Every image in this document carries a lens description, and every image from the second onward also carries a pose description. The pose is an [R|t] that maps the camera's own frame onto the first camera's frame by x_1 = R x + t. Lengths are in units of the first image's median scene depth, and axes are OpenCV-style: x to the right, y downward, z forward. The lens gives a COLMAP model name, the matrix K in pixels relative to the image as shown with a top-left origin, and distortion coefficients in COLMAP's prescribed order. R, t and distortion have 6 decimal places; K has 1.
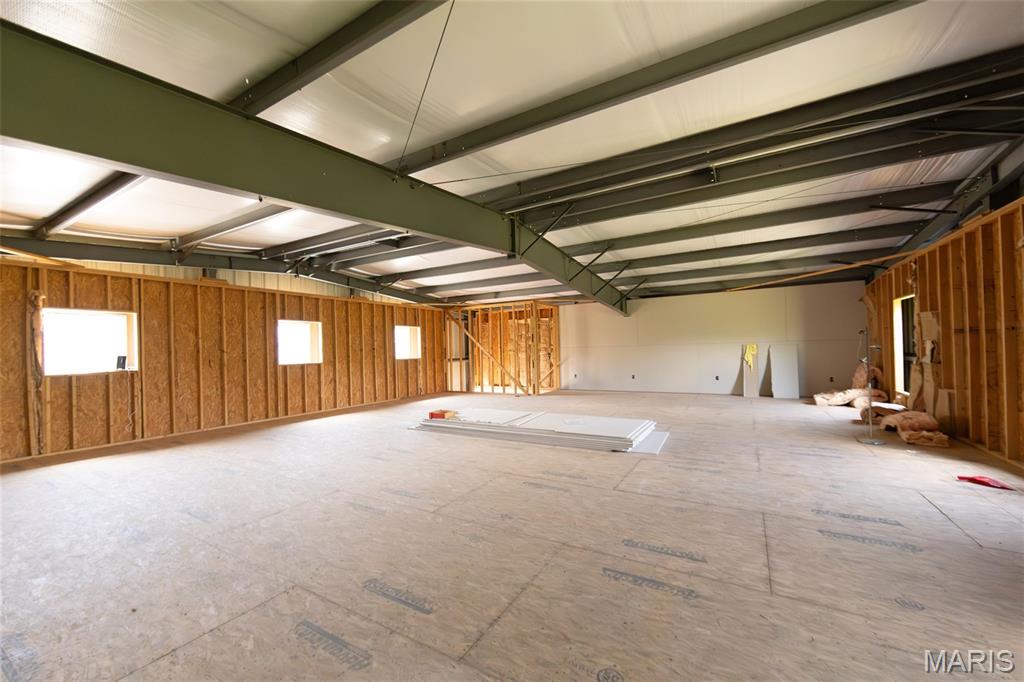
lens RADIAL K [[402.9, 0, 512.3], [0, 402.9, 343.6], [0, 0, 1]] dist [0.004632, -0.001258]
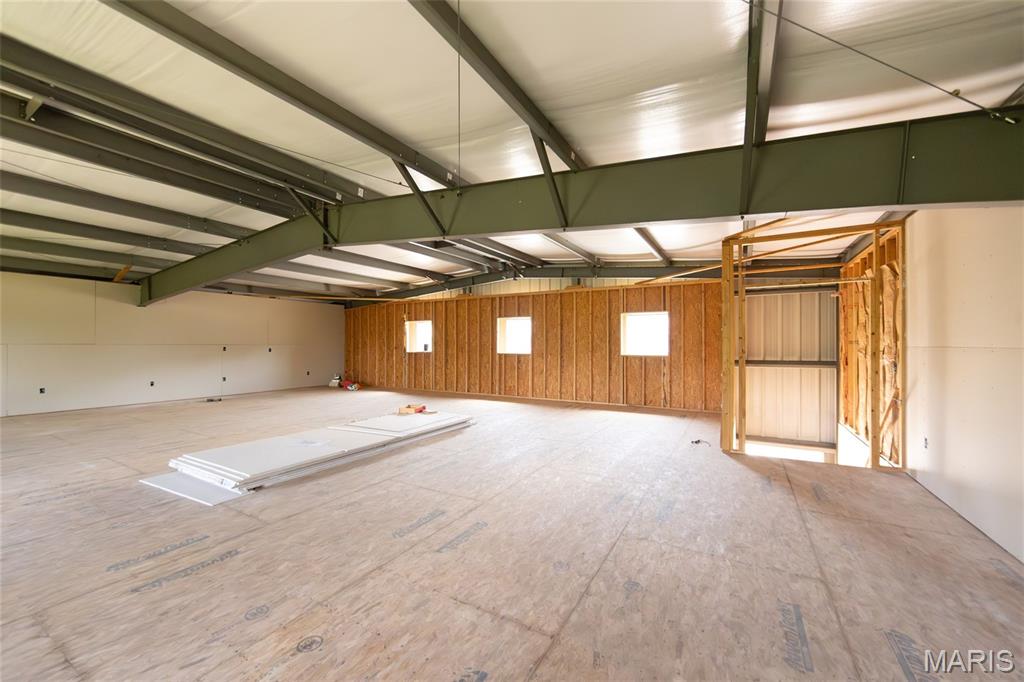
lens RADIAL K [[402.9, 0, 506.8], [0, 402.9, 343.2], [0, 0, 1]] dist [0.004632, -0.001258]
pose [[0.004997, 0.023139, -0.999720, 0.685042], [0.011717, 0.999662, 0.023196, -0.008889], [0.999919, -0.011829, 0.004724, 1.017267]]
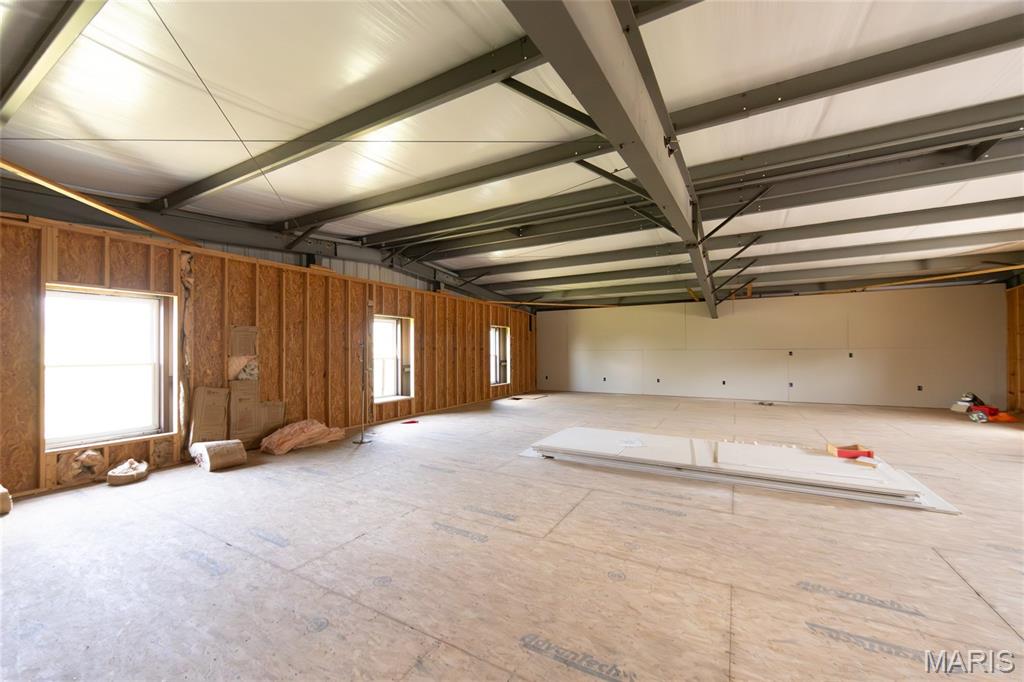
lens RADIAL K [[407.0, 0, 509.1], [0, 407.0, 349.2], [0, 0, 1]] dist [0.000103, -0.000110]
pose [[-0.999445, 0.032646, -0.006691, 0.311083], [0.032752, 0.999329, -0.016415, 0.005961], [0.006151, -0.016625, -0.999843, 1.337504]]
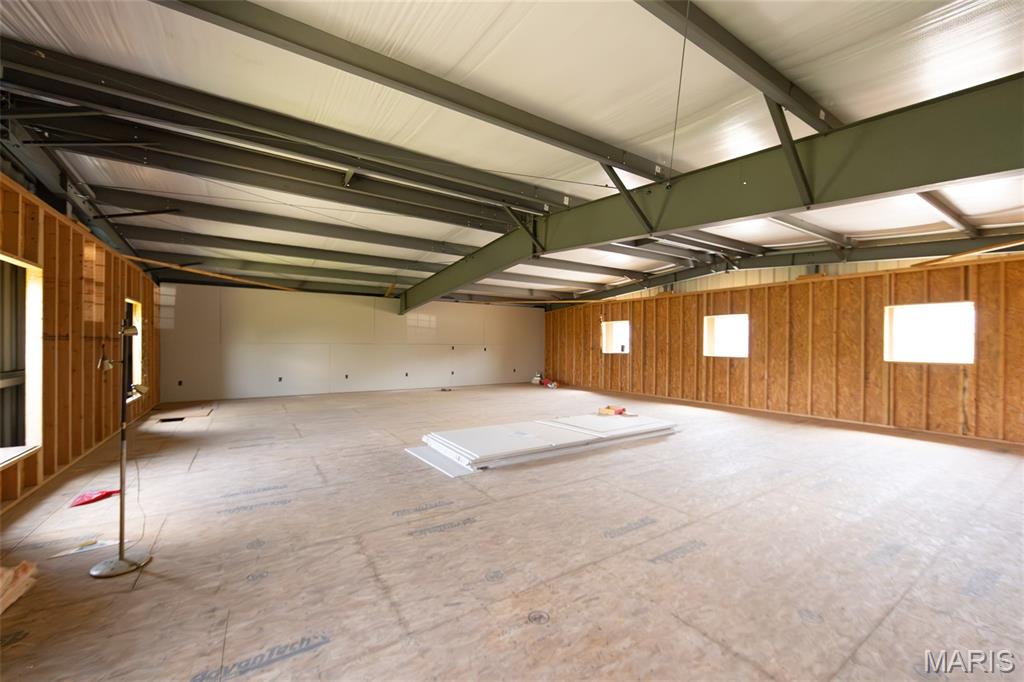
lens RADIAL K [[402.9, 0, 508.4], [0, 402.9, 346.0], [0, 0, 1]] dist [0.004632, -0.001258]
pose [[-0.441957, 0.027539, -0.896614, 0.689753], [0.016475, 0.999609, 0.022582, -0.010462], [0.896885, -0.004792, -0.442238, 1.001740]]
